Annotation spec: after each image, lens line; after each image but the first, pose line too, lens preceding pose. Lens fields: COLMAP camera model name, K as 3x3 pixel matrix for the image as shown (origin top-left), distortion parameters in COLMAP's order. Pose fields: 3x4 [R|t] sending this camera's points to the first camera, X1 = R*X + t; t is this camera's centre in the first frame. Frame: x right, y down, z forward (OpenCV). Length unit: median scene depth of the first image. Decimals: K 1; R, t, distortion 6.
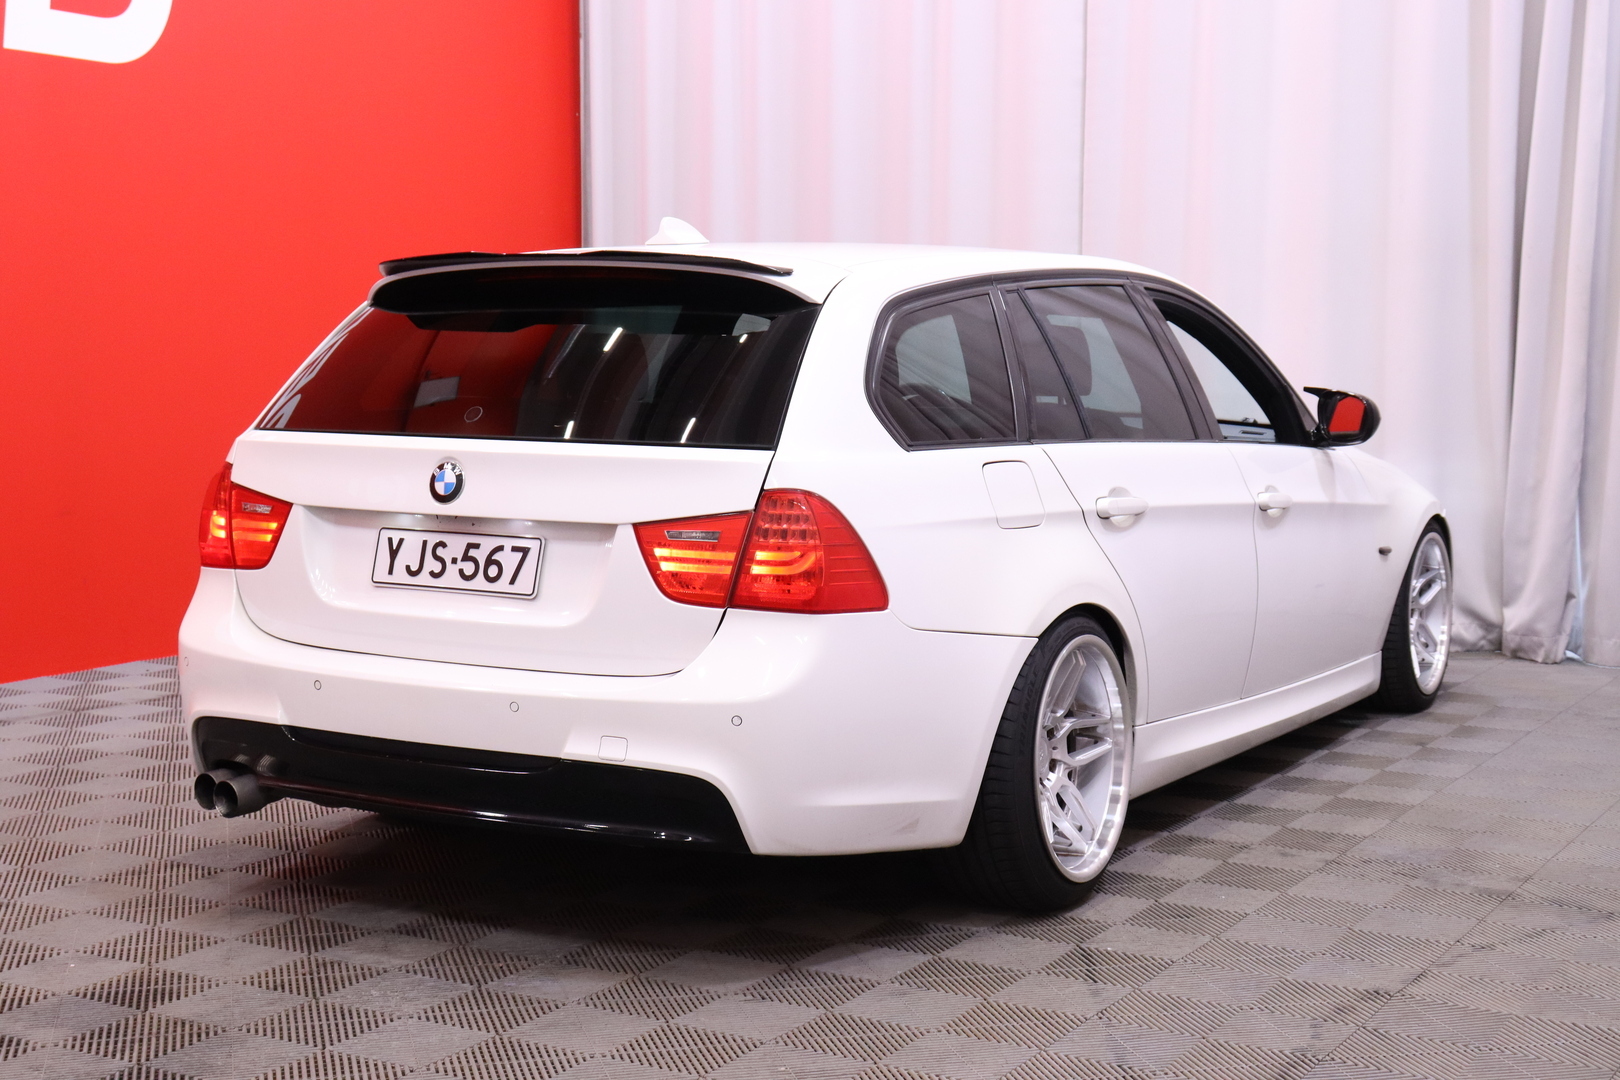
lens RADIAL K [[2481.5, 0, 808.8], [0, 2481.5, 539.0], [0, 0, 1]] dist [-0.110634, 0.000000]
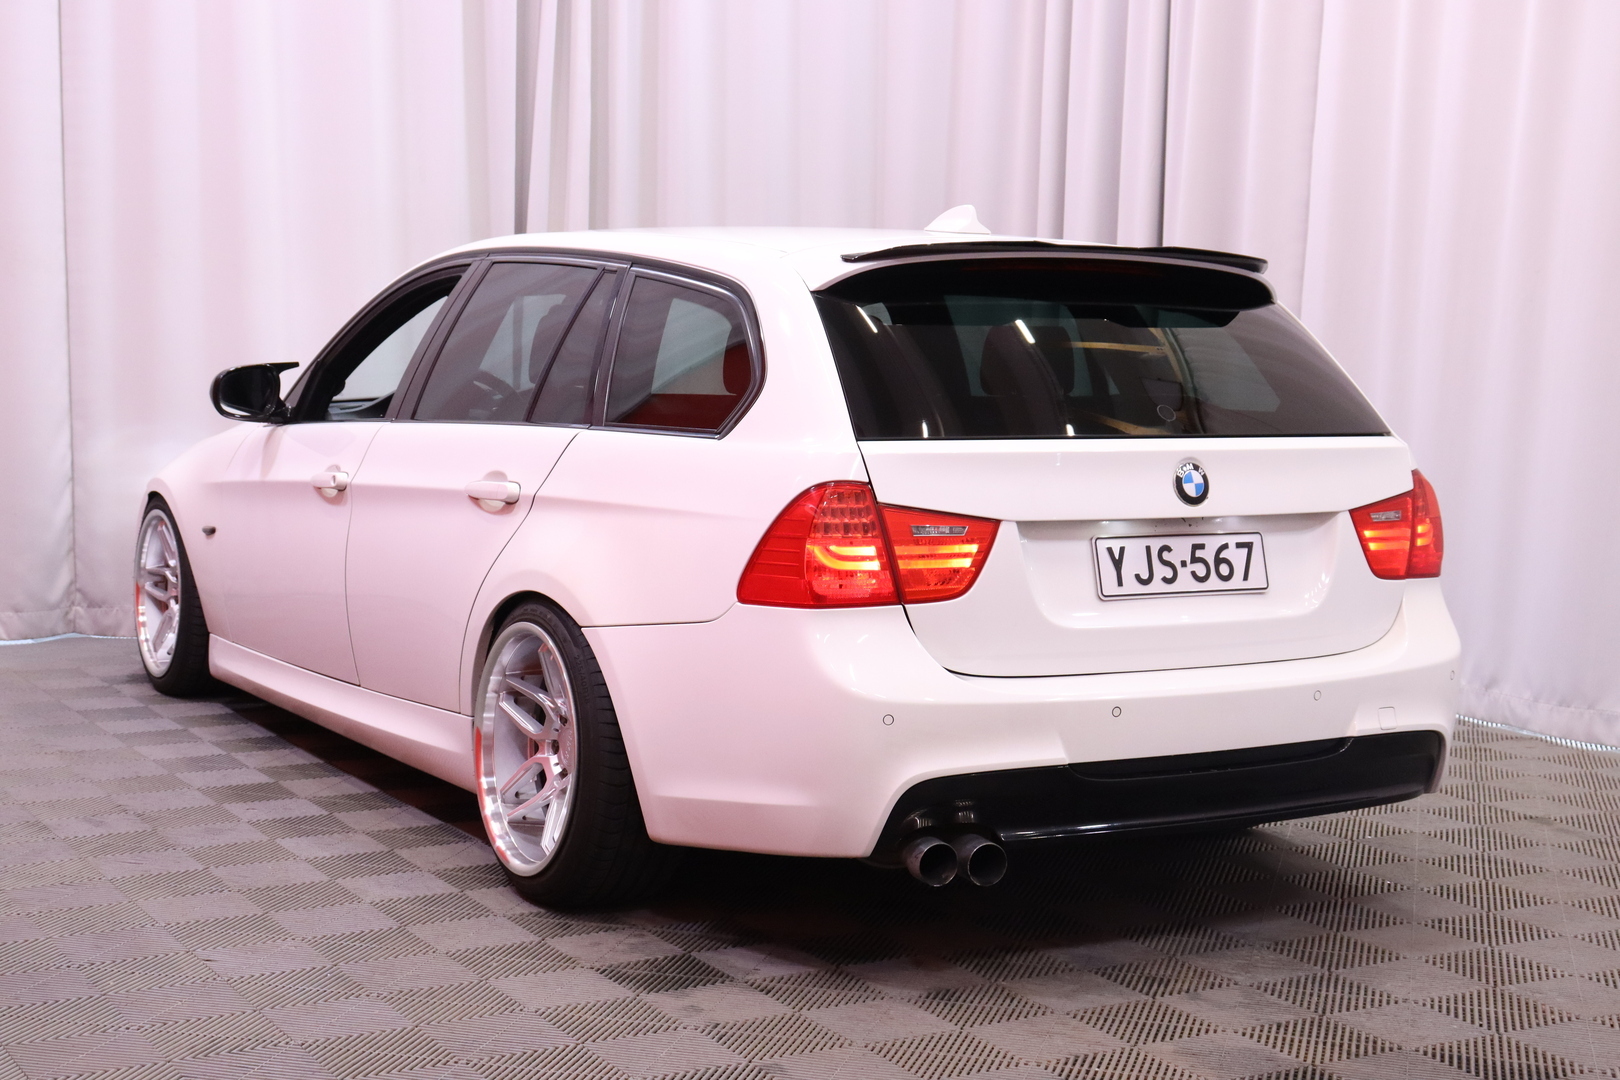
lens RADIAL K [[2539.8, 0, 807.7], [0, 2539.8, 542.8], [0, 0, 1]] dist [-0.051994, 0.000000]
pose [[0.491196, -0.079482, 0.867415, -1.090050], [0.063187, 0.996456, 0.055525, -0.064780], [-0.868754, 0.027536, 0.494477, 0.638784]]
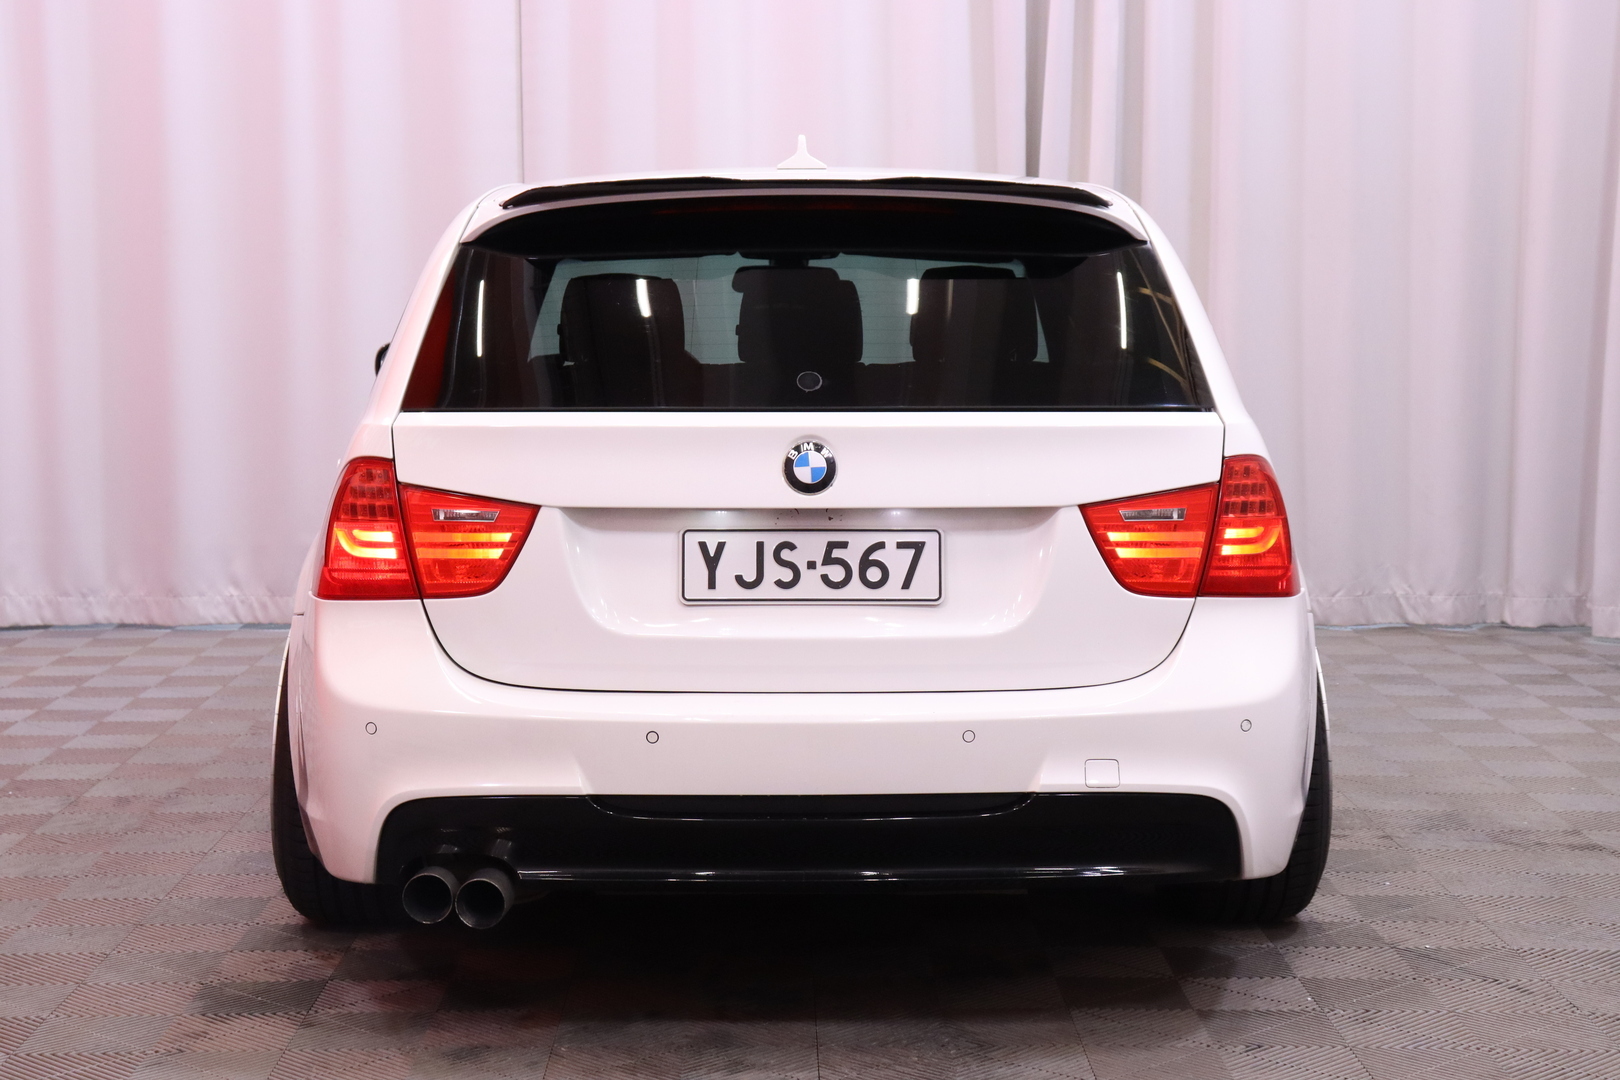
lens RADIAL K [[2948.9, 0, 813.0], [0, 2948.9, 537.9], [0, 0, 1]] dist [0.024477, 0.000000]
pose [[0.853644, -0.058442, 0.517568, -0.639754], [0.054102, 0.998259, 0.023487, -0.022510], [-0.518039, 0.007952, 0.855320, 0.186397]]
